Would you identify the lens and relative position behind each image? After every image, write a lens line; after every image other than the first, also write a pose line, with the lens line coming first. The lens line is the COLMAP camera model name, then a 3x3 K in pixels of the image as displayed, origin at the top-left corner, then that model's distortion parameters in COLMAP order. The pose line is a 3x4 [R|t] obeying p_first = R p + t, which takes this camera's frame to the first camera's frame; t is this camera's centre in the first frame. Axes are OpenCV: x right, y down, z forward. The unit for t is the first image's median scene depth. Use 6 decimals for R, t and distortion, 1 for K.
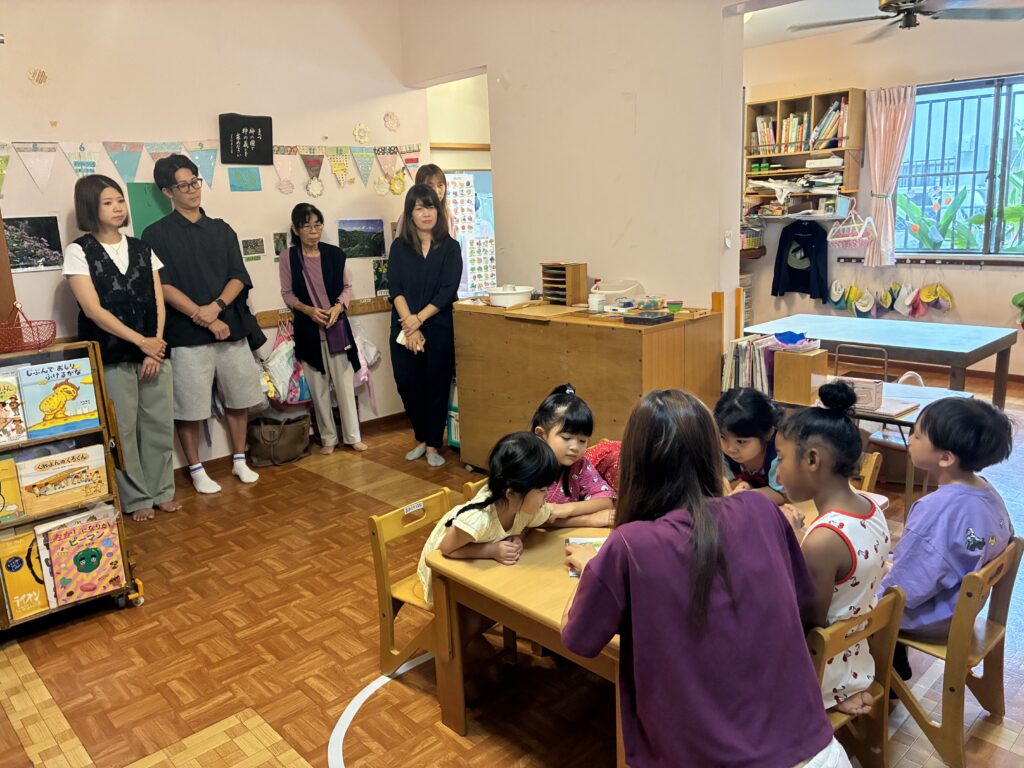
lens RADIAL K [[778.6, 0, 501.2], [0, 778.6, 377.2], [0, 0, 1]] dist [0.050770, -0.070516]
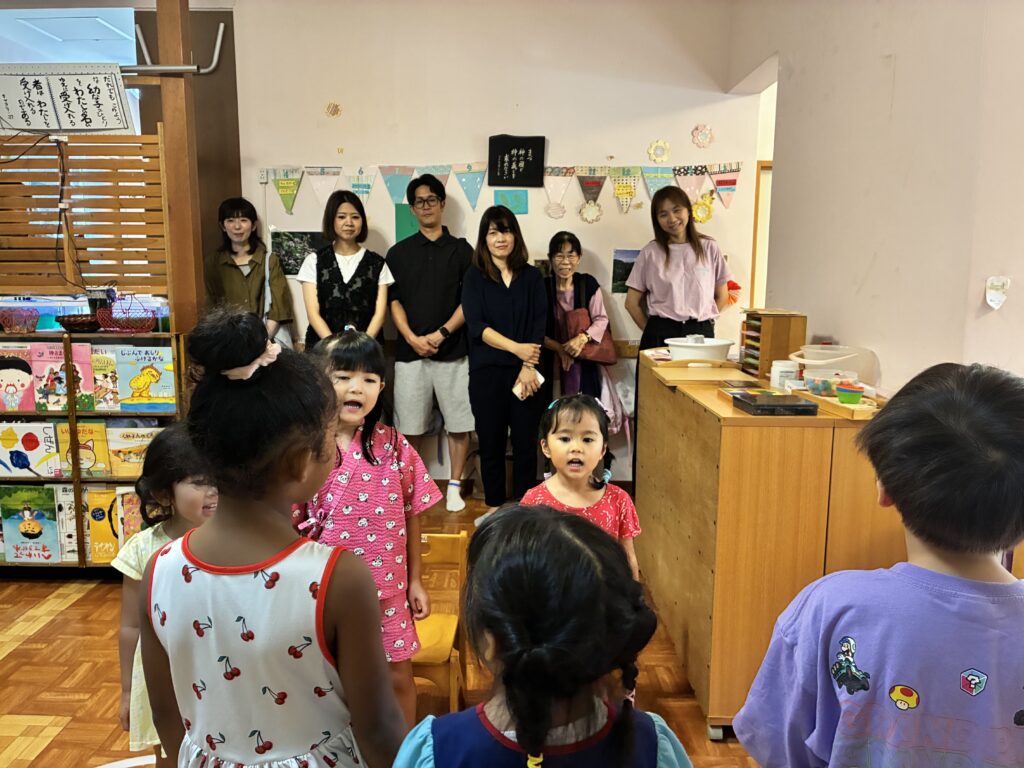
lens RADIAL K [[778.6, 0, 510.2], [0, 778.6, 373.3], [0, 0, 1]] dist [0.050770, -0.070516]
pose [[0.734476, 0.140408, -0.663951, 0.387902], [-0.182293, 0.983224, 0.006270, -0.057689], [0.653693, 0.116429, 0.747750, 0.345969]]
